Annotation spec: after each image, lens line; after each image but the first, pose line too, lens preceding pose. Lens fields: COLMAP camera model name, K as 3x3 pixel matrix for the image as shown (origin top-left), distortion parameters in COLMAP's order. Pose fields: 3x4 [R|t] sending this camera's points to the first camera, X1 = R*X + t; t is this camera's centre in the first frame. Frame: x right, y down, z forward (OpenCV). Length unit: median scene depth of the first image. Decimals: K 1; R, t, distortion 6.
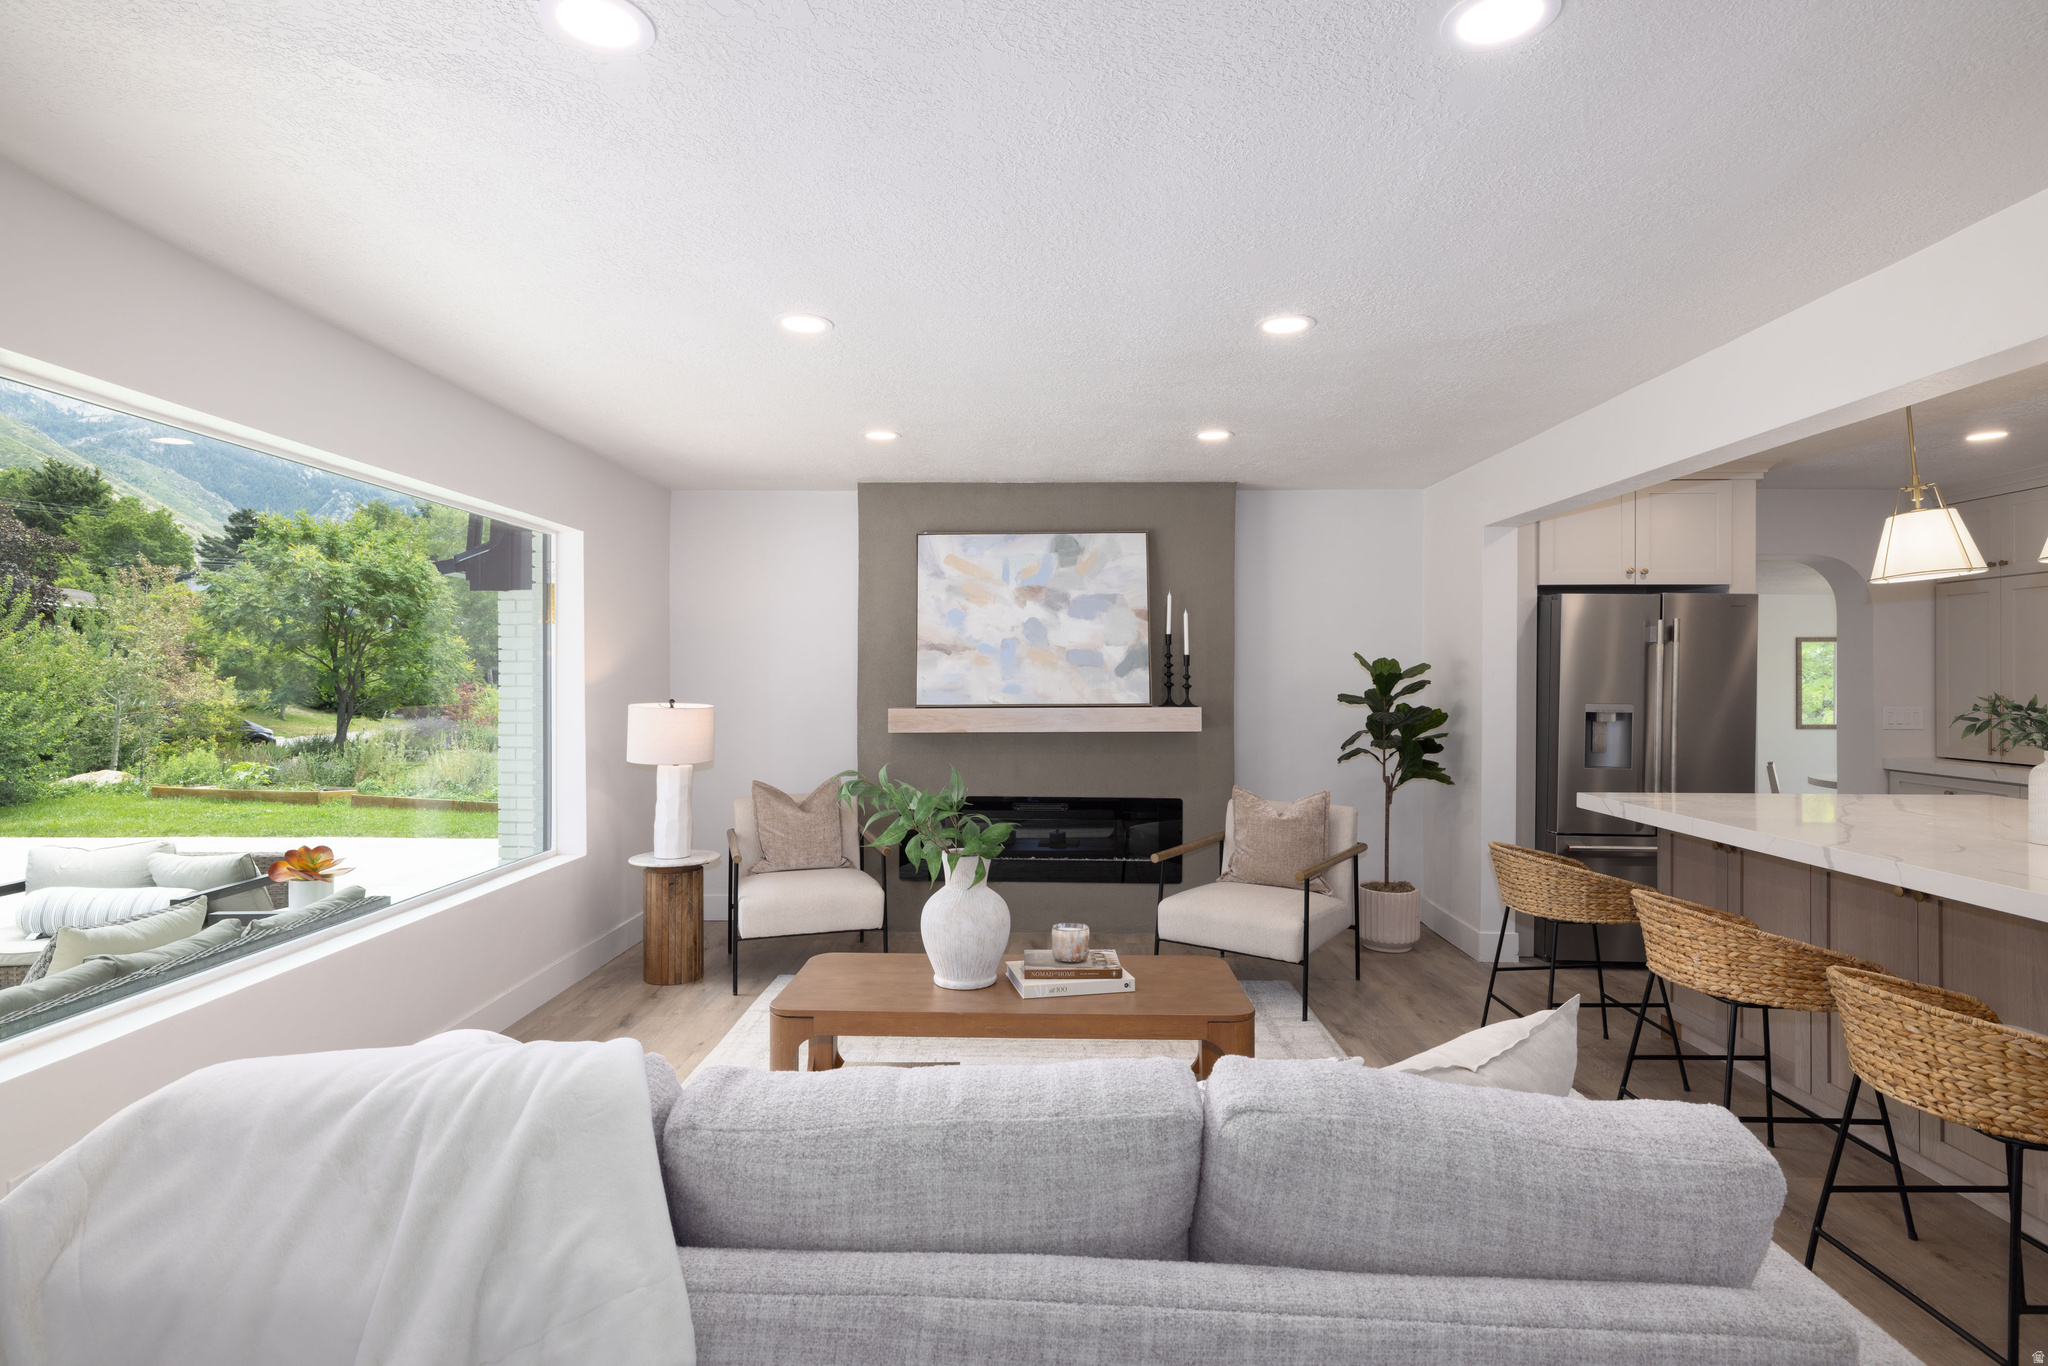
lens RADIAL K [[1030.7, 0, 1023.9], [0, 1030.7, 669.2], [0, 0, 1]] dist [-0.000108, 0.000226]
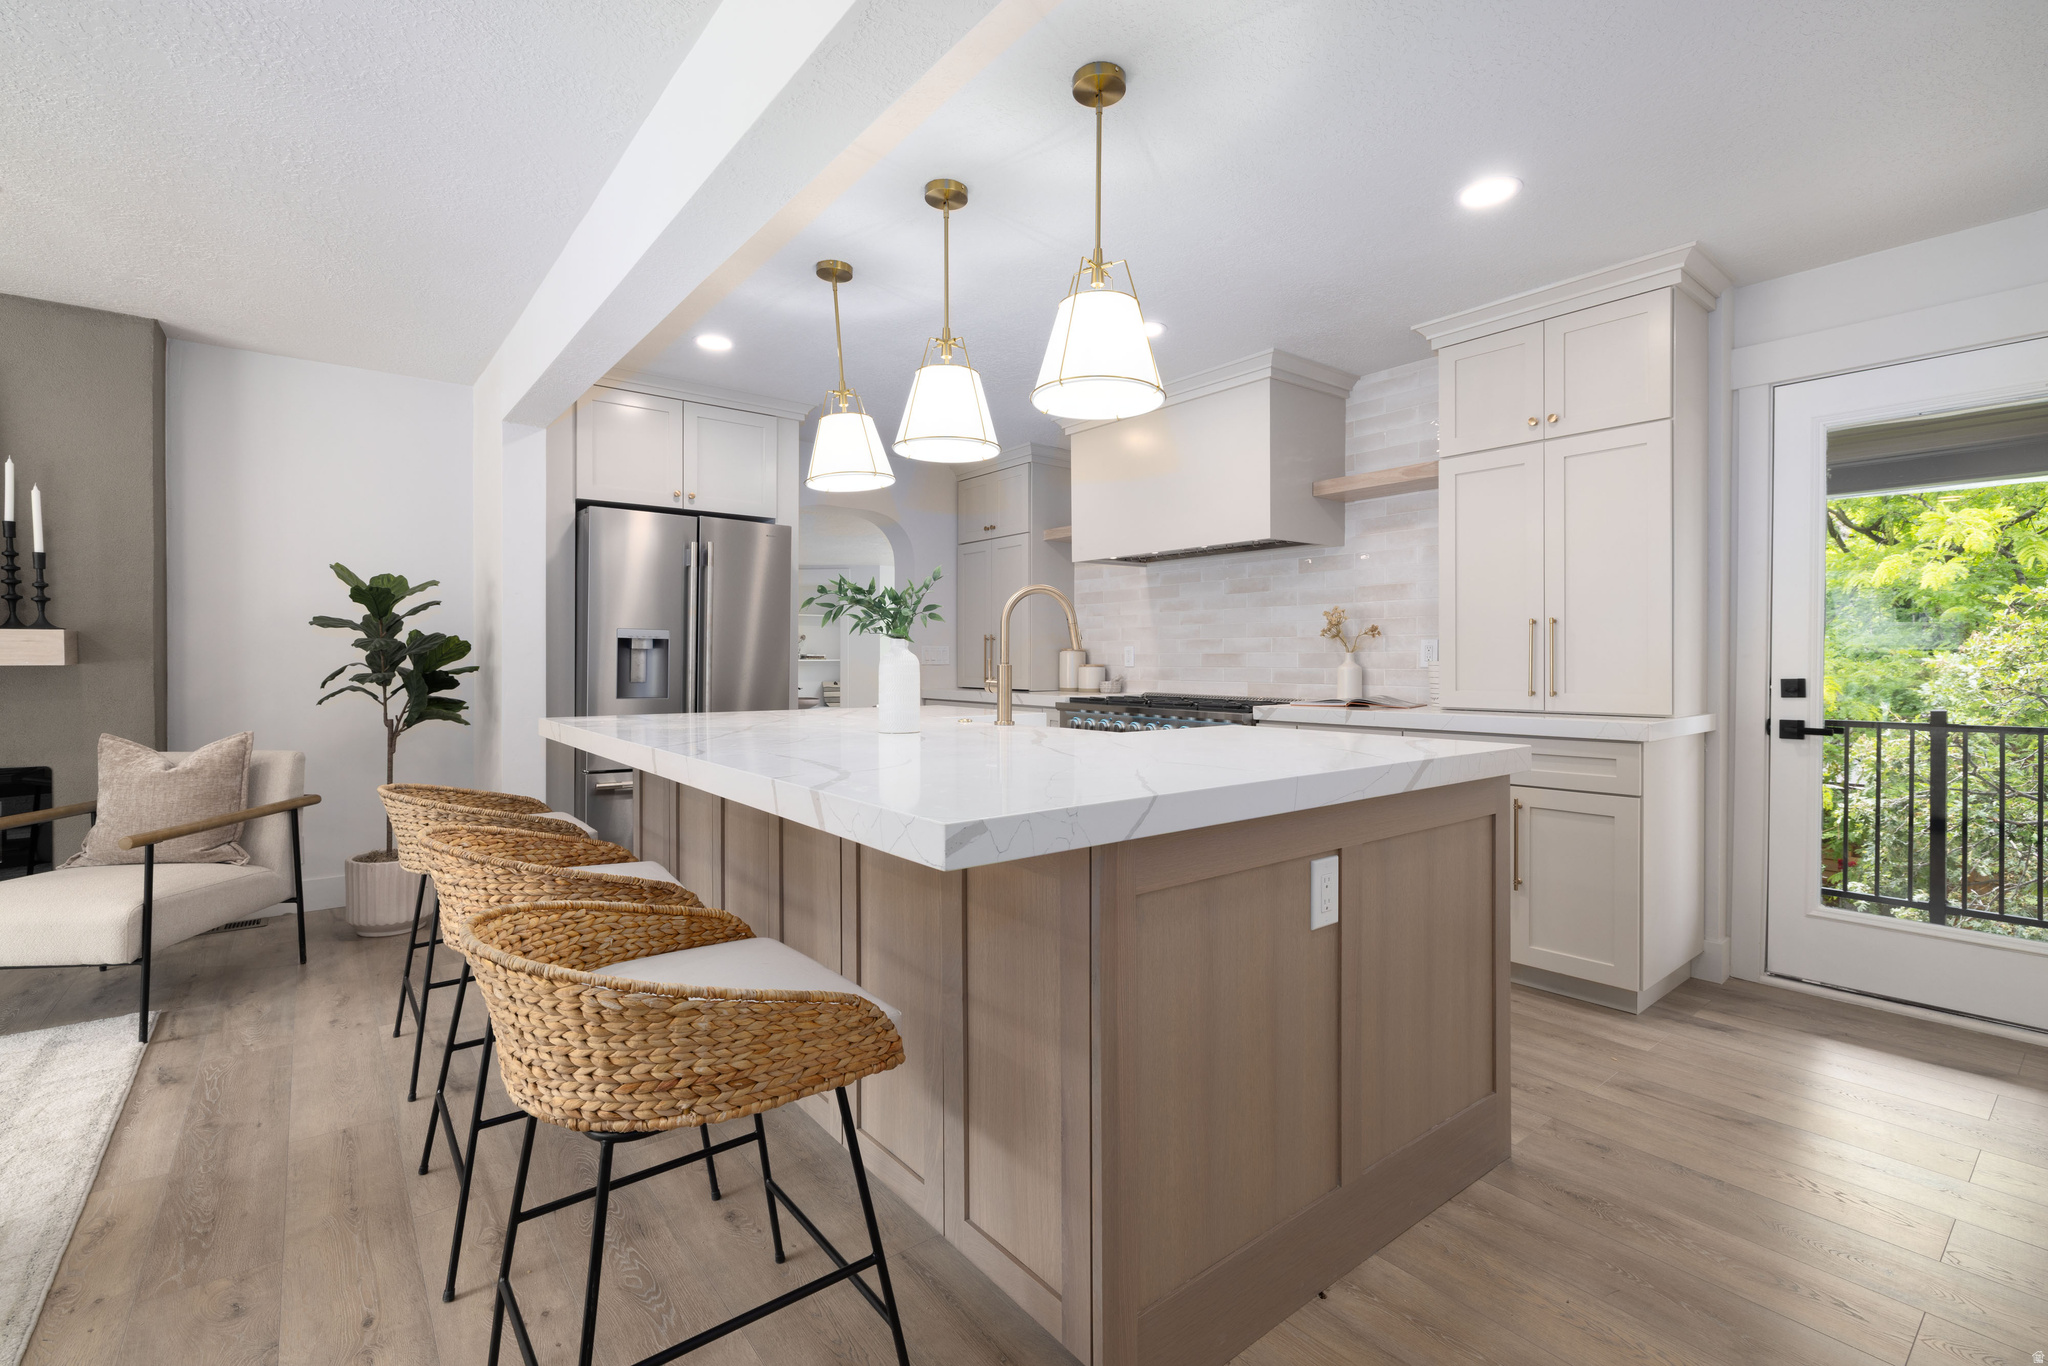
lens RADIAL K [[912.3, 0, 1019.1], [0, 912.3, 677.1], [0, 0, 1]] dist [-0.004355, 0.000367]
pose [[0.773125, -0.009632, 0.634181, 0.285784], [-0.007074, 0.999692, 0.023806, 0.050744], [-0.634215, -0.022891, 0.772818, 0.133917]]
